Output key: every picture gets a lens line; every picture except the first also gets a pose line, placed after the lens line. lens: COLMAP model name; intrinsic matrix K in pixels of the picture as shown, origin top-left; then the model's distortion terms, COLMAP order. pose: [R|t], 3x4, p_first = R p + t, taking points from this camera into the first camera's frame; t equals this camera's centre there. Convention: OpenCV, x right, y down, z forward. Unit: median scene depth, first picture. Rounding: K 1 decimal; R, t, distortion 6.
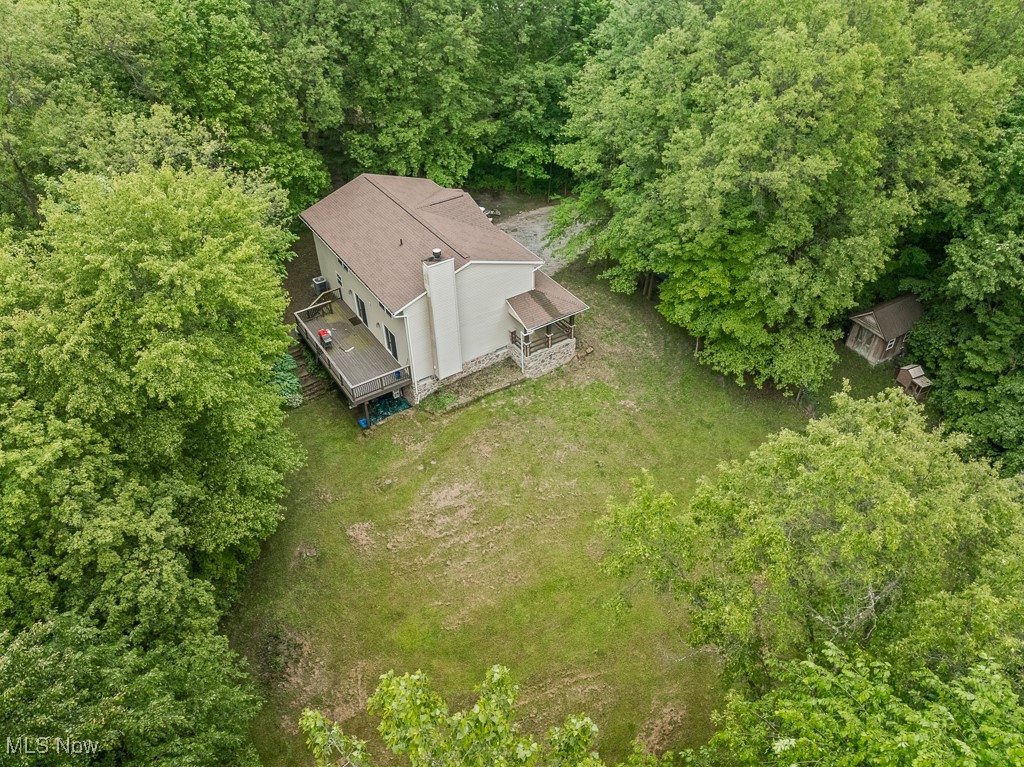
lens RADIAL K [[737.1, 0, 513.3], [0, 737.1, 386.1], [0, 0, 1]] dist [-0.041428, 0.010598]
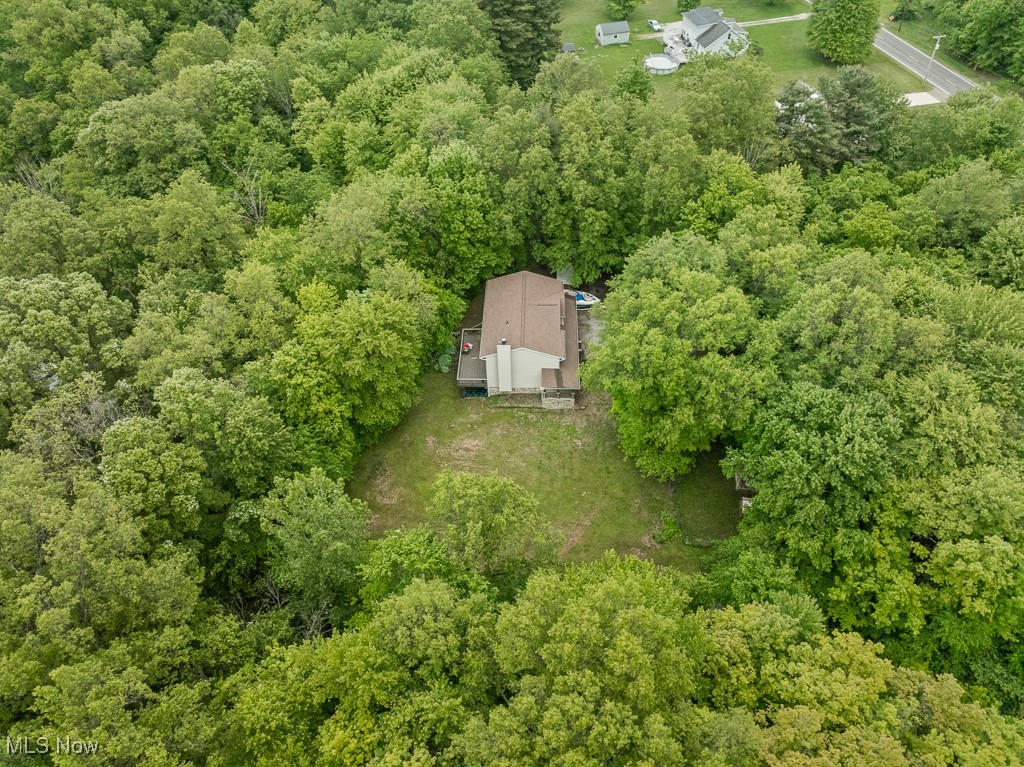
lens RADIAL K [[737.1, 0, 511.9], [0, 737.1, 382.3], [0, 0, 1]] dist [-0.041428, 0.010598]
pose [[0.820738, 0.419139, -0.388217, 0.794852], [-0.366400, 0.907545, 0.205216, -0.516187], [0.438338, -0.026186, 0.898429, -0.921873]]
